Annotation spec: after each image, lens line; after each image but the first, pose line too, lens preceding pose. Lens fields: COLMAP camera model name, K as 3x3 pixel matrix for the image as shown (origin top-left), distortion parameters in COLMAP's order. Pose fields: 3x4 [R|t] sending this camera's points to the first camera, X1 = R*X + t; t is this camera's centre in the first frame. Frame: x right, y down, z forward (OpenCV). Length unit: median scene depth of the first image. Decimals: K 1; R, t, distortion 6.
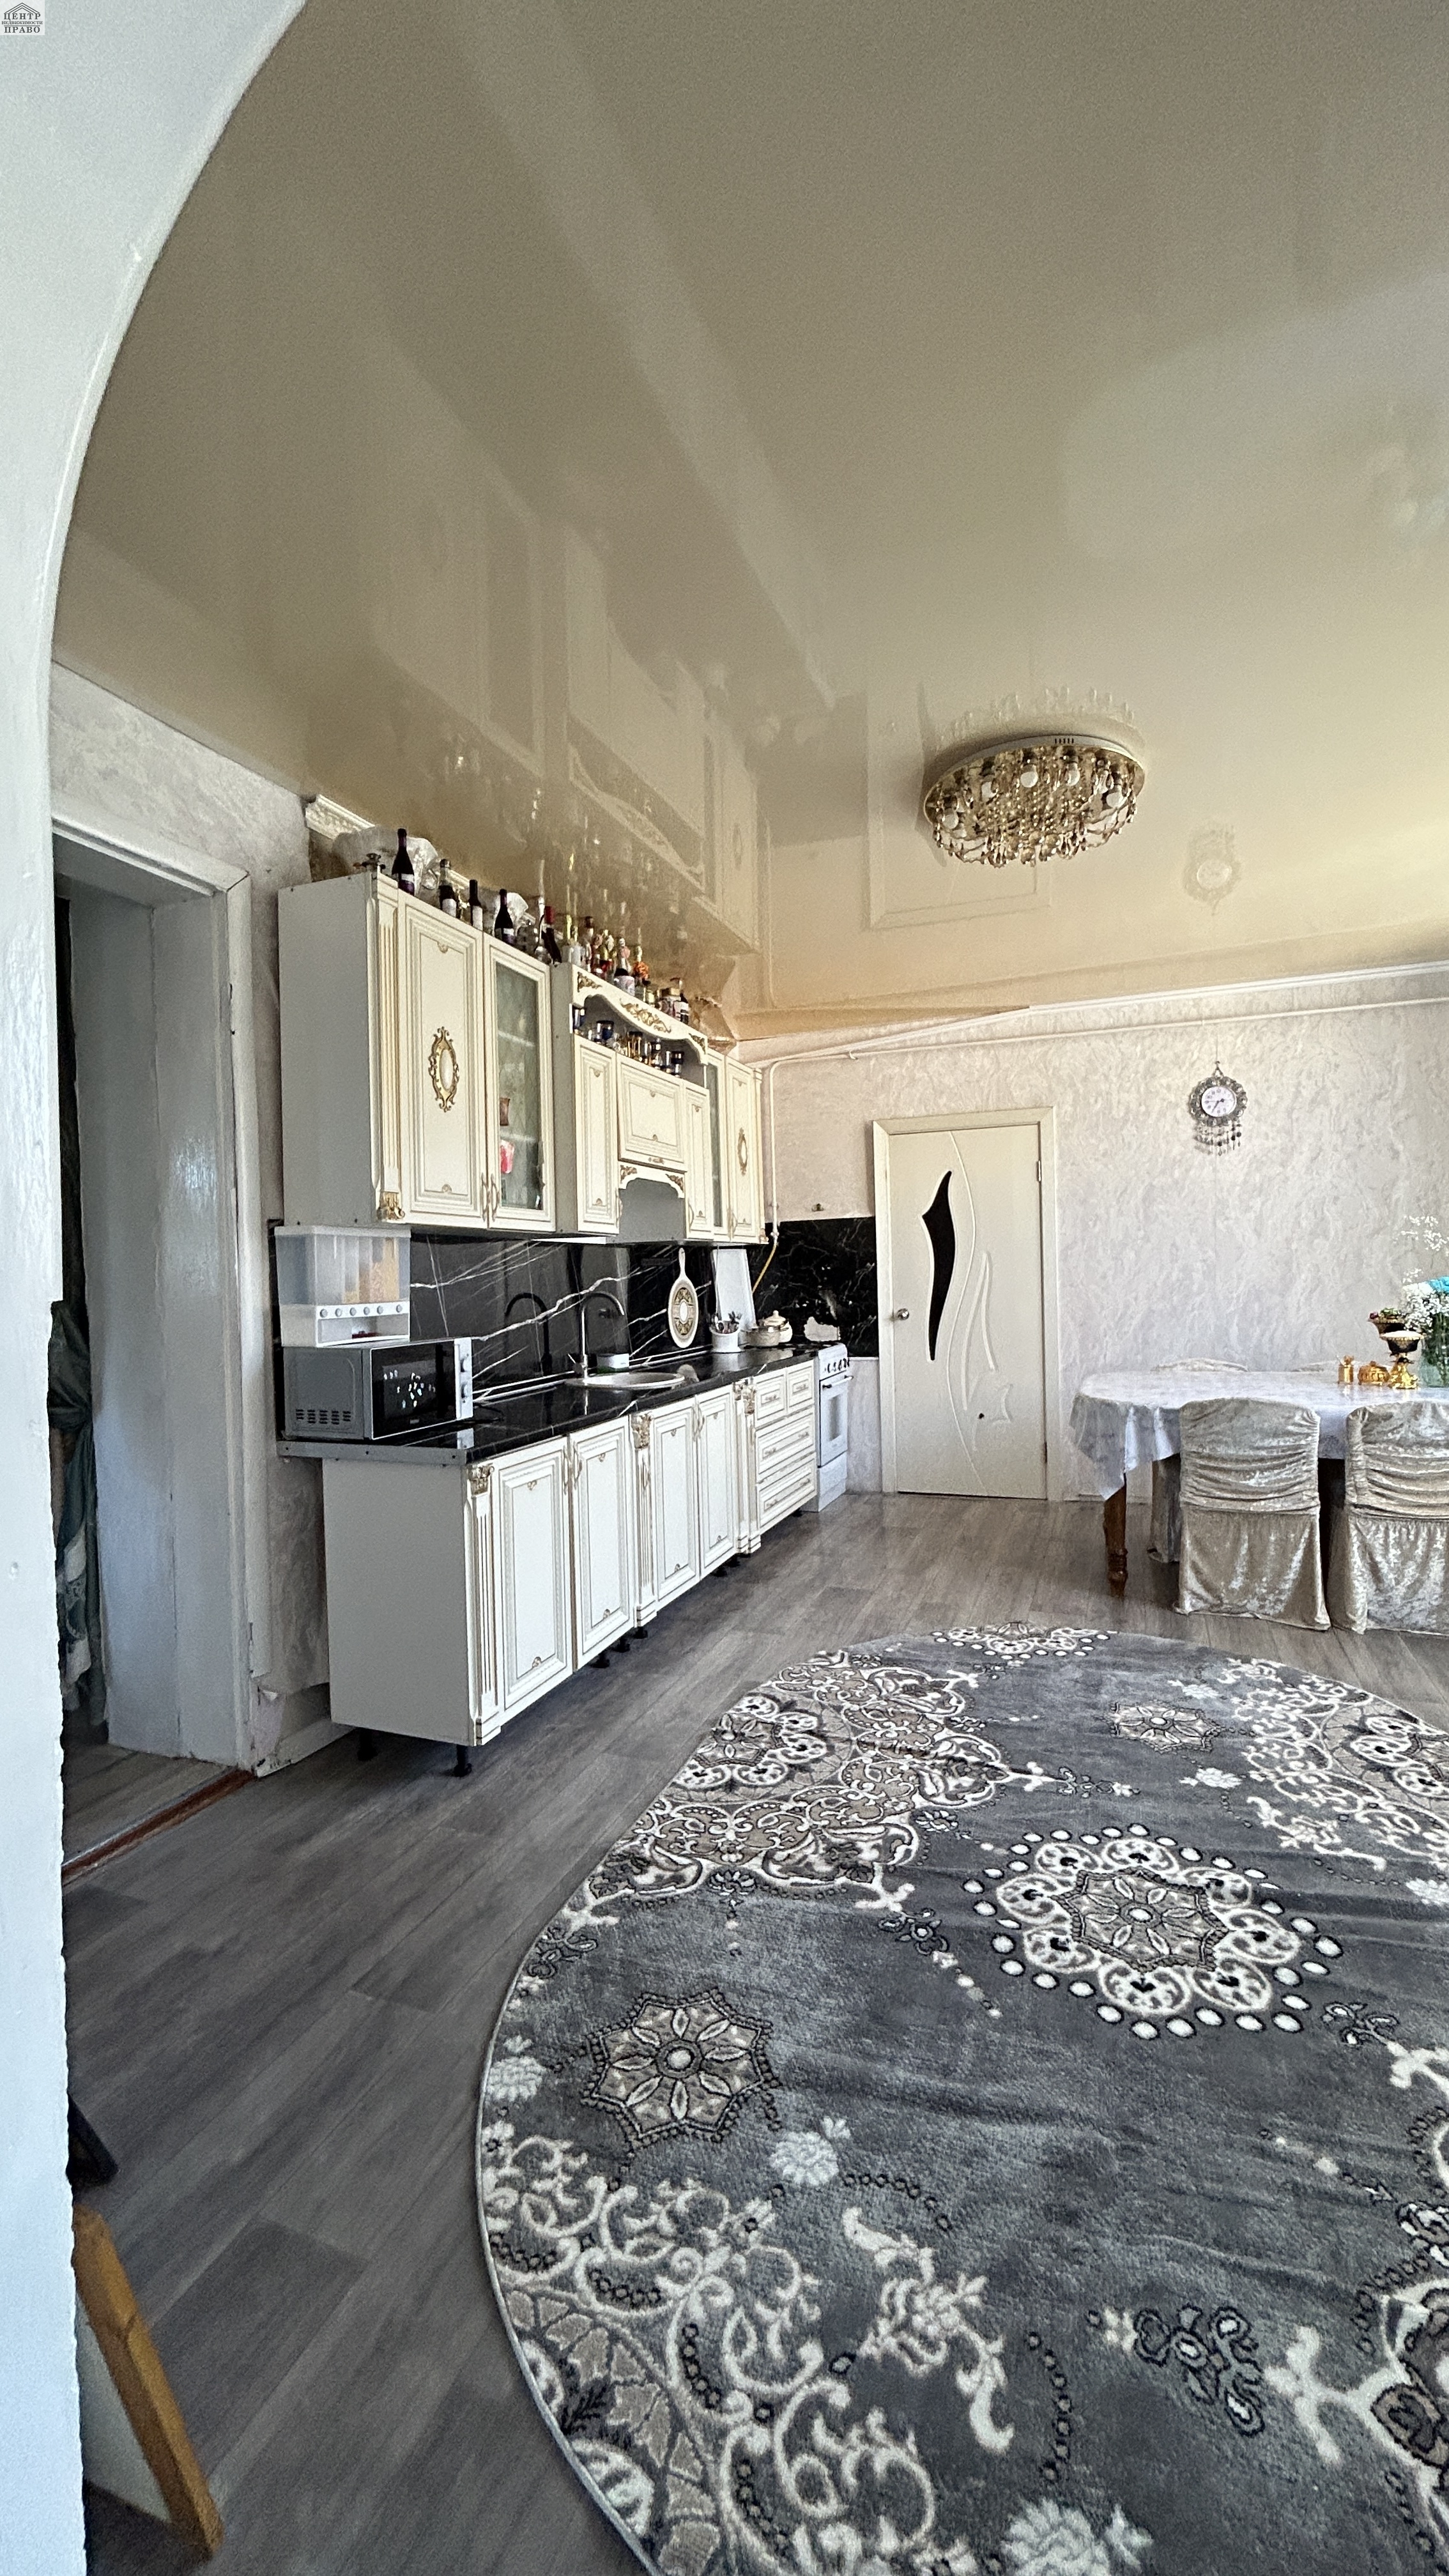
lens RADIAL K [[1034.8, 0, 734.0], [0, 1034.8, 1284.7], [0, 0, 1]] dist [-0.001165, 0.000528]
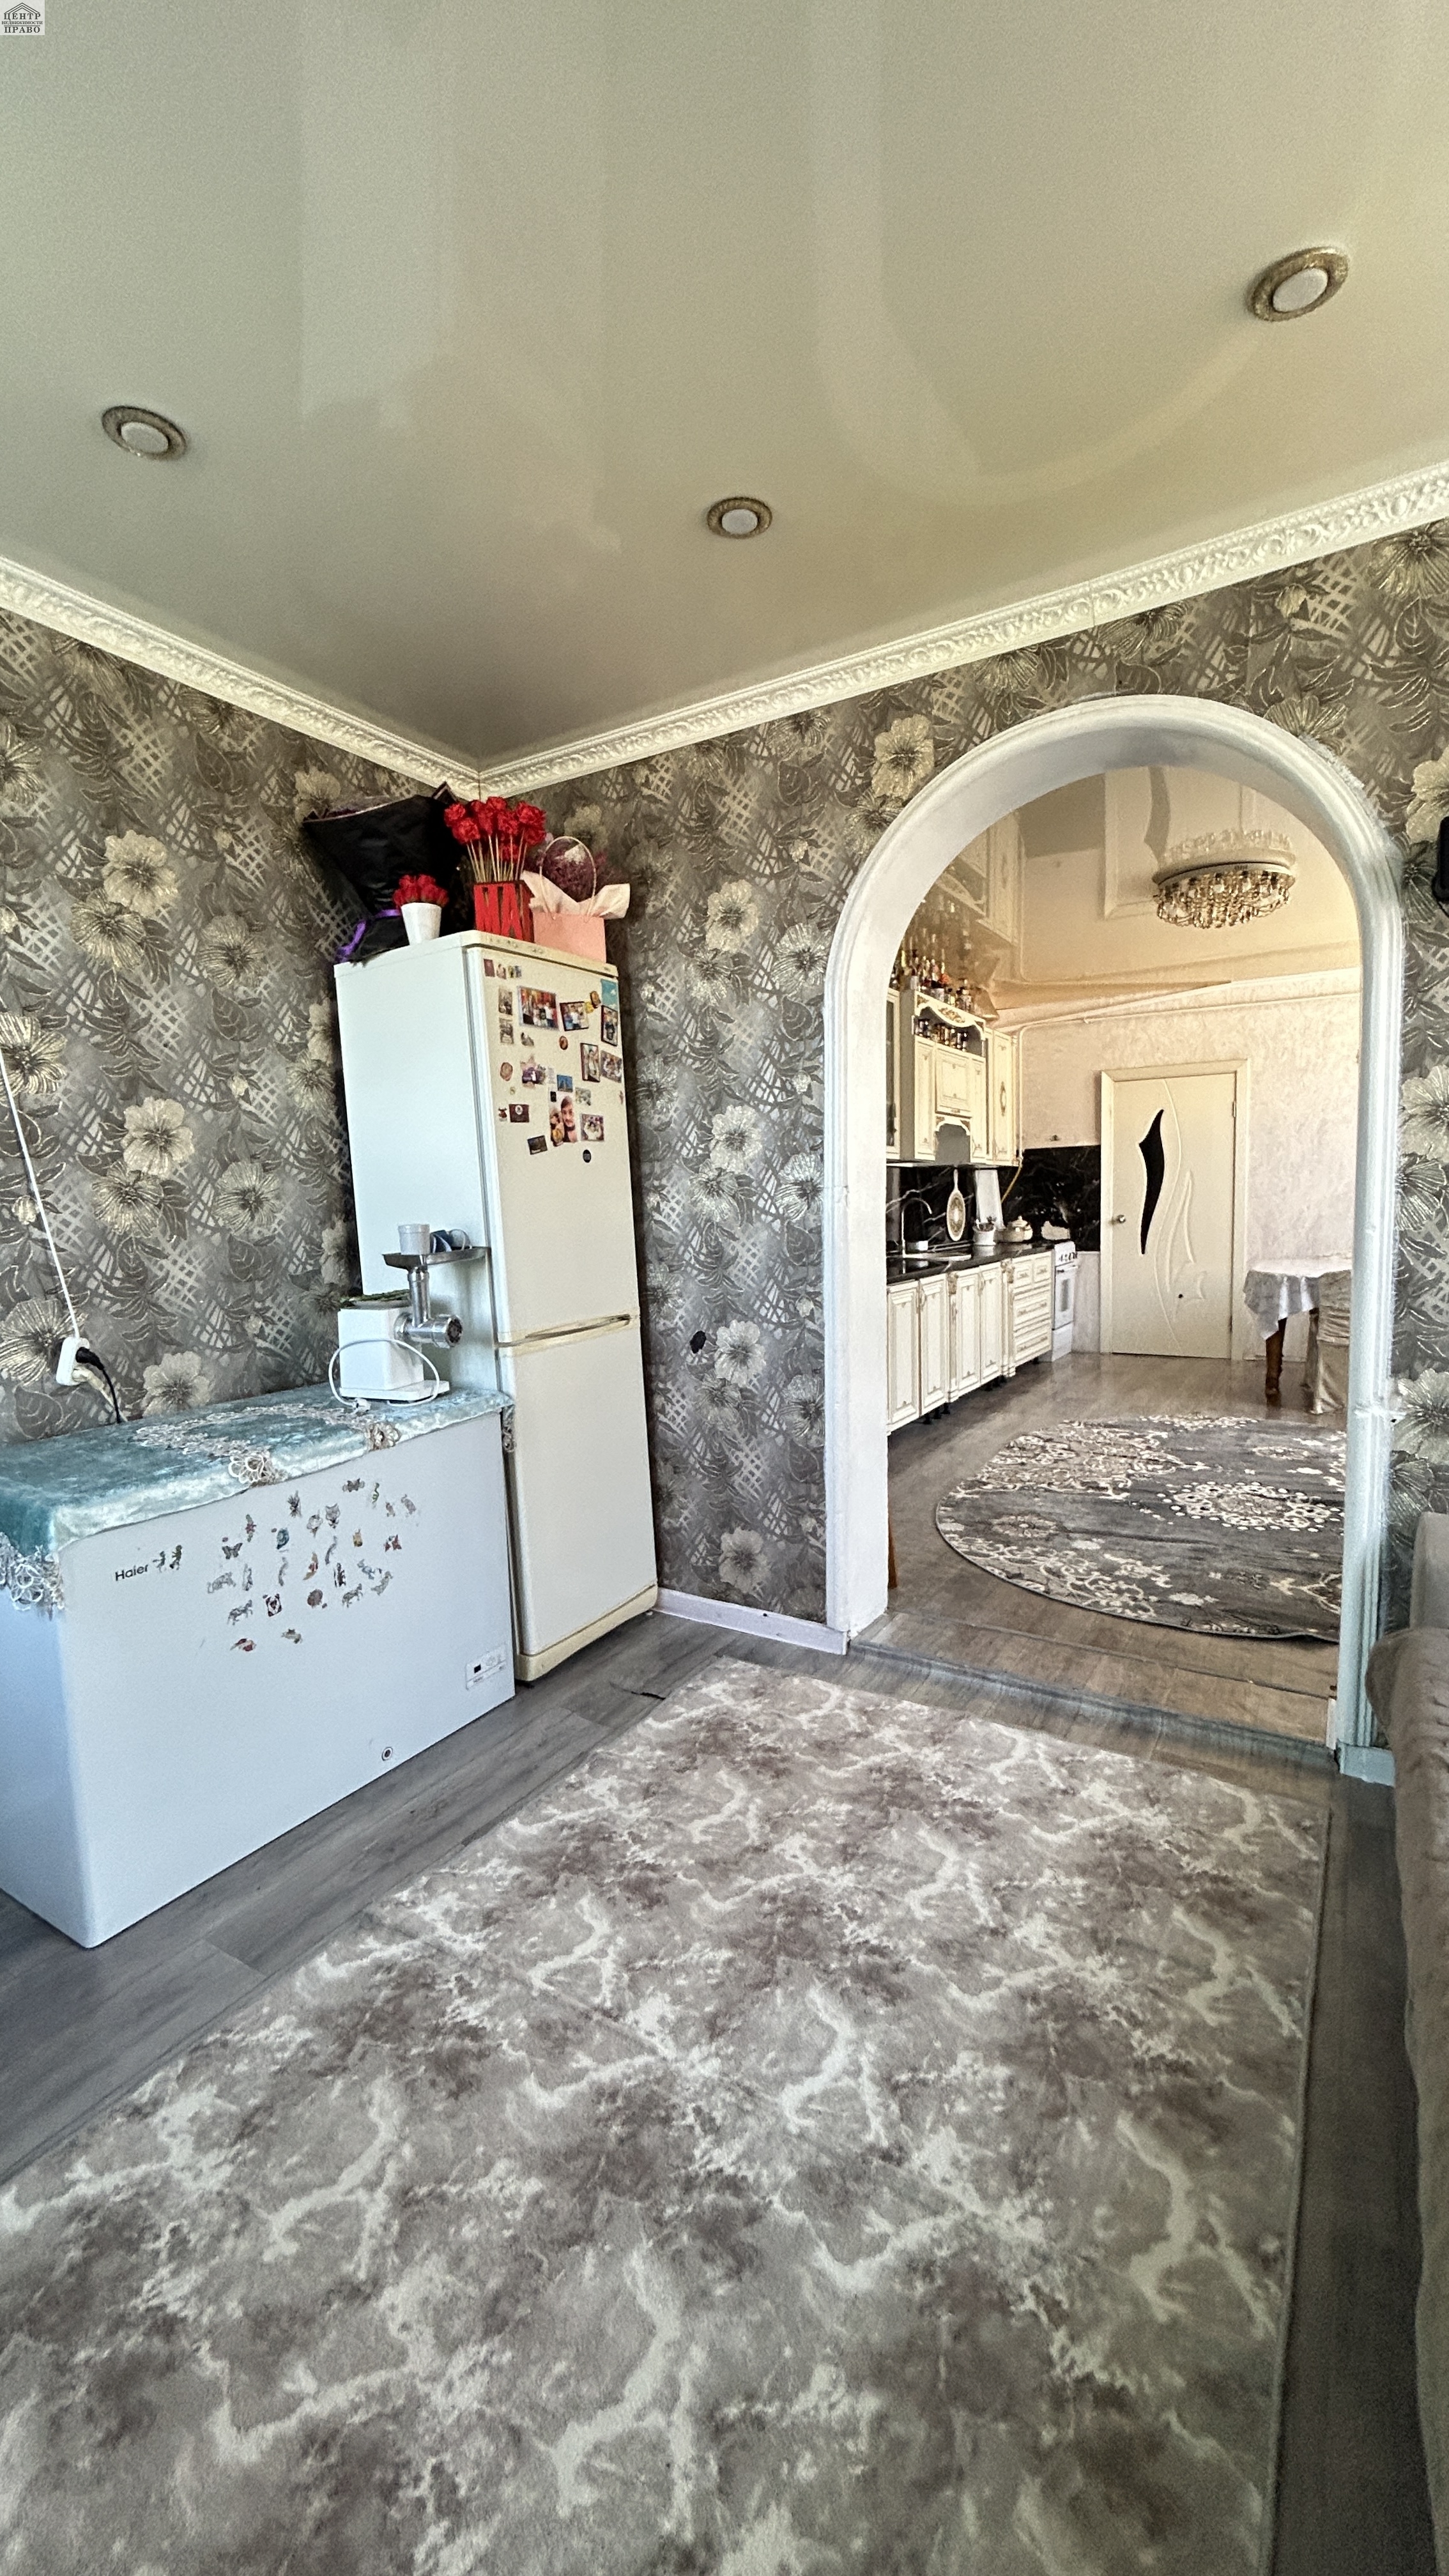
lens RADIAL K [[1034.8, 0, 724.8], [0, 1034.8, 1288.6], [0, 0, 1]] dist [-0.001165, 0.000528]
pose [[0.982607, 0.020255, -0.184590, -0.155852], [-0.005228, 0.996657, 0.081534, 0.021067], [0.185625, -0.079151, 0.979428, -0.710358]]
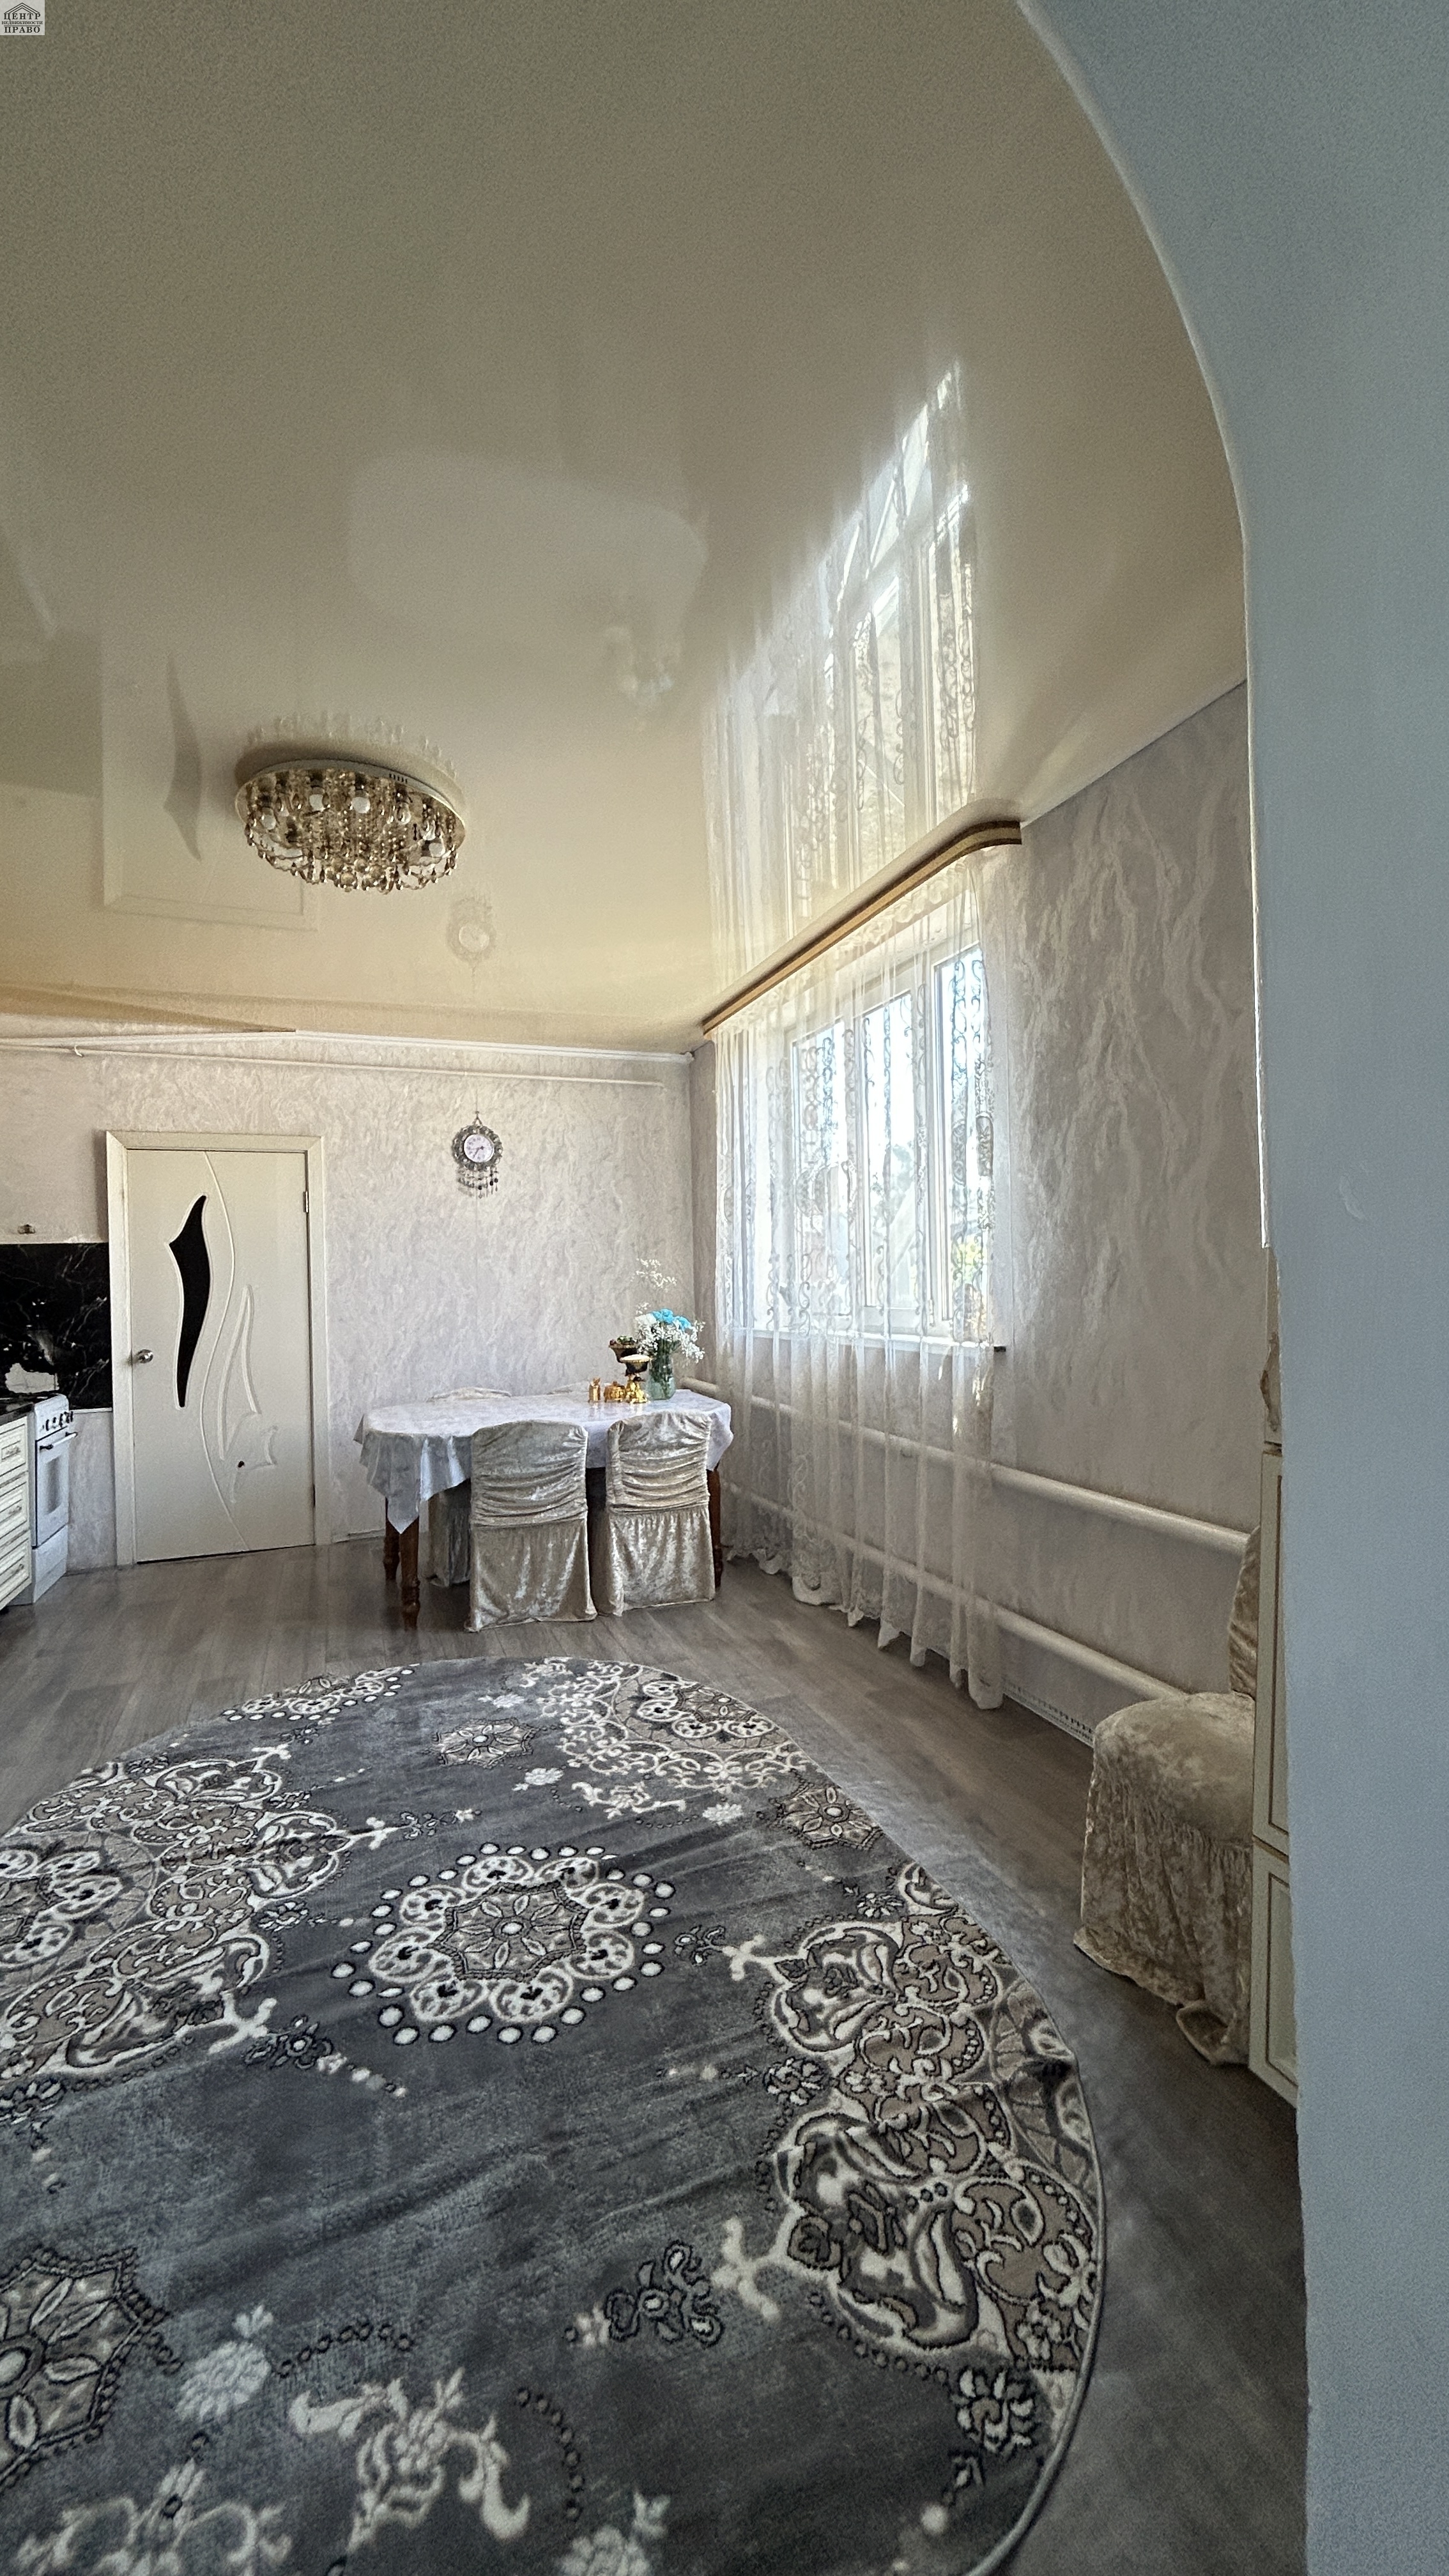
lens RADIAL K [[1034.8, 0, 721.0], [0, 1034.8, 1288.6], [0, 0, 1]] dist [-0.001165, 0.000528]
pose [[0.749657, 0.006963, 0.661790, -0.087873], [0.012599, 0.999613, -0.024788, -0.000995], [-0.661707, 0.026920, 0.749279, 0.043766]]
